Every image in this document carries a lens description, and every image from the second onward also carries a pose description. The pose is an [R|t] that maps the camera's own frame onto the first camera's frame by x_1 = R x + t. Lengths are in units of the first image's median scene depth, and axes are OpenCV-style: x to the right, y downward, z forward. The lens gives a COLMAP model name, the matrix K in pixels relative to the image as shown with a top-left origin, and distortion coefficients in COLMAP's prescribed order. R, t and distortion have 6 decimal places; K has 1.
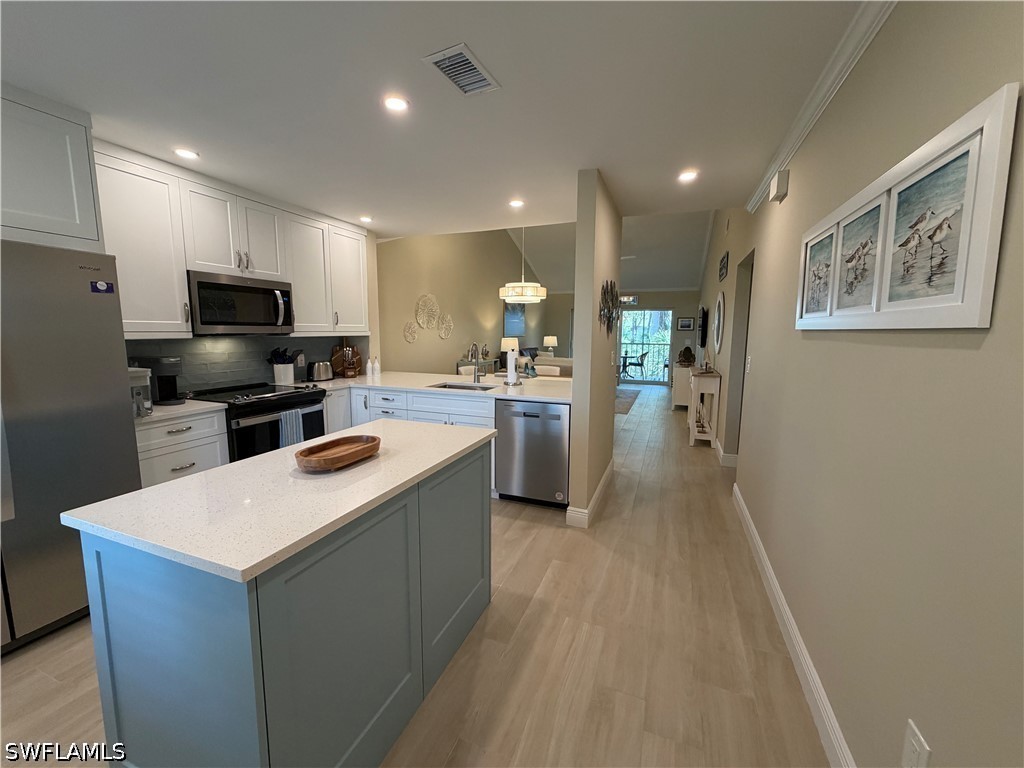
lens RADIAL K [[408.0, 0, 510.3], [0, 408.0, 382.6], [0, 0, 1]] dist [-0.000720, 0.000612]
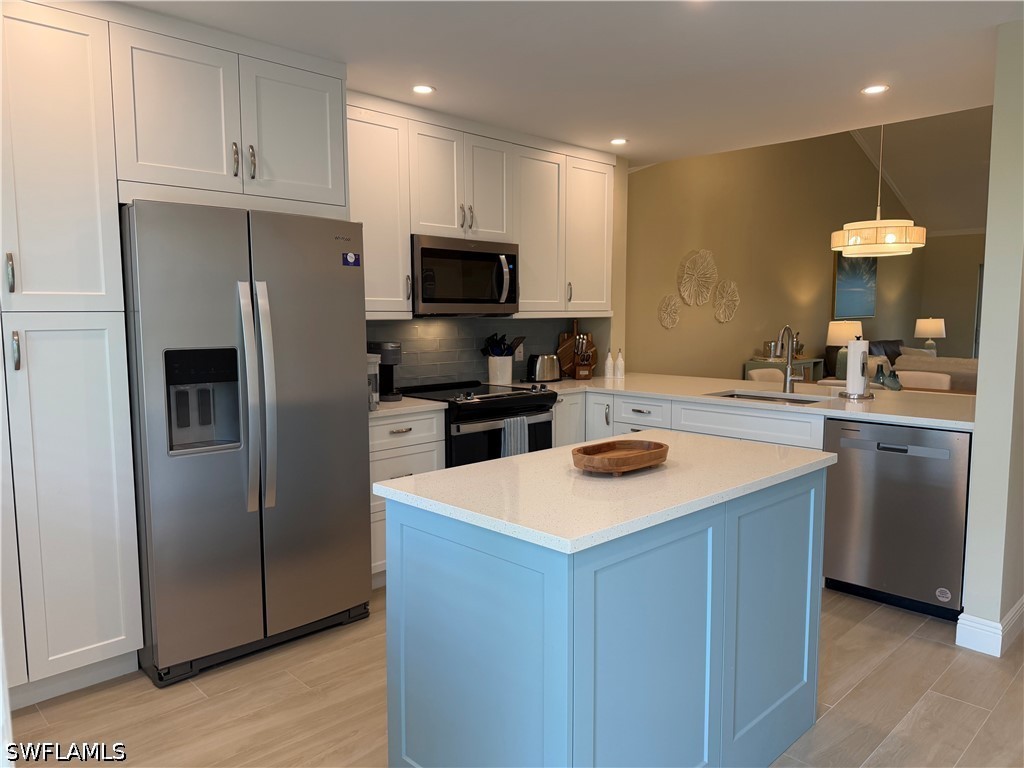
lens RADIAL K [[715.7, 0, 511.1], [0, 715.7, 386.0], [0, 0, 1]] dist [0.101841, -0.134659]
pose [[0.912467, 0.032009, -0.407896, -0.018776], [-0.042709, 0.998940, -0.017151, 0.026946], [0.406915, 0.033071, 0.912867, -0.141395]]
